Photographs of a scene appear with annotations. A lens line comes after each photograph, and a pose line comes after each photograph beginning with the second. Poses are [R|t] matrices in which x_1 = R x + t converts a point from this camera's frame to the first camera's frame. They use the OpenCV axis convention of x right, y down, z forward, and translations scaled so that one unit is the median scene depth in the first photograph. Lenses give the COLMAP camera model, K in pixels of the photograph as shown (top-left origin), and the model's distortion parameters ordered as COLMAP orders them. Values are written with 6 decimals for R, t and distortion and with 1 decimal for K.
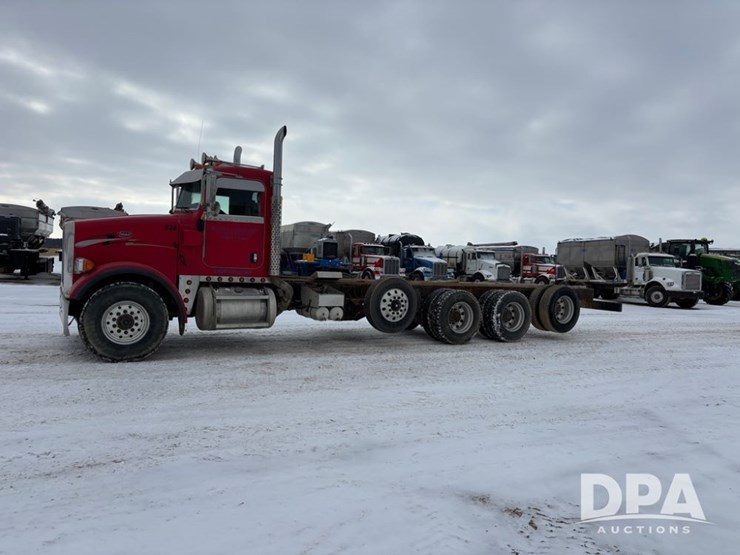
lens RADIAL K [[552.6, 0, 371.6], [0, 552.6, 297.4], [0, 0, 1]] dist [0.031598, 0.001963]
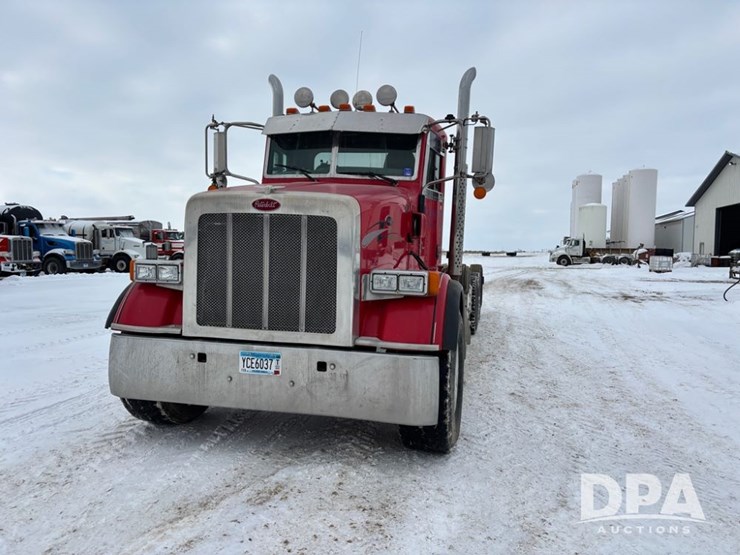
lens RADIAL K [[555.1, 0, 374.0], [0, 555.1, 284.0], [0, 0, 1]] dist [0.065390, -0.071219]
pose [[0.676782, -0.084900, 0.731271, -0.234264], [0.067252, 0.996304, 0.053429, -0.022066], [-0.733105, 0.013020, 0.679991, 0.174339]]
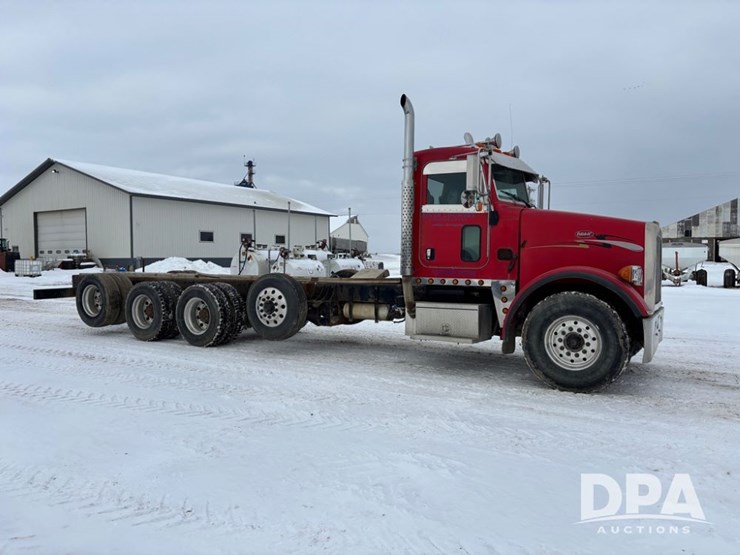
lens RADIAL K [[556.4, 0, 364.5], [0, 556.4, 284.6], [0, 0, 1]] dist [0.067450, -0.081286]
pose [[-0.480228, -0.091149, 0.872395, -0.301465], [0.032495, 0.992055, 0.121539, -0.045926], [-0.876541, 0.086715, -0.473451, 0.499774]]
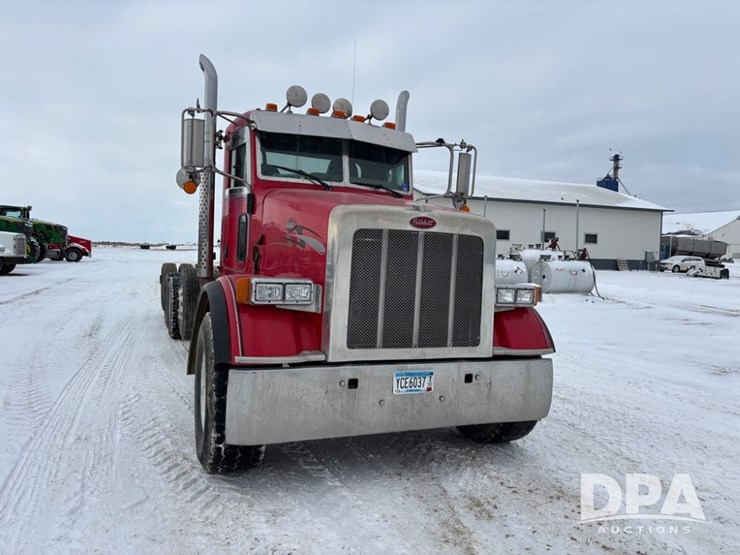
lens RADIAL K [[556.8, 0, 375.4], [0, 556.8, 280.3], [0, 0, 1]] dist [0.082863, -0.106424]
pose [[0.128341, -0.096641, 0.987010, -0.285145], [0.038123, 0.994986, 0.092465, -0.034203], [-0.990997, 0.025760, 0.131382, 0.275119]]
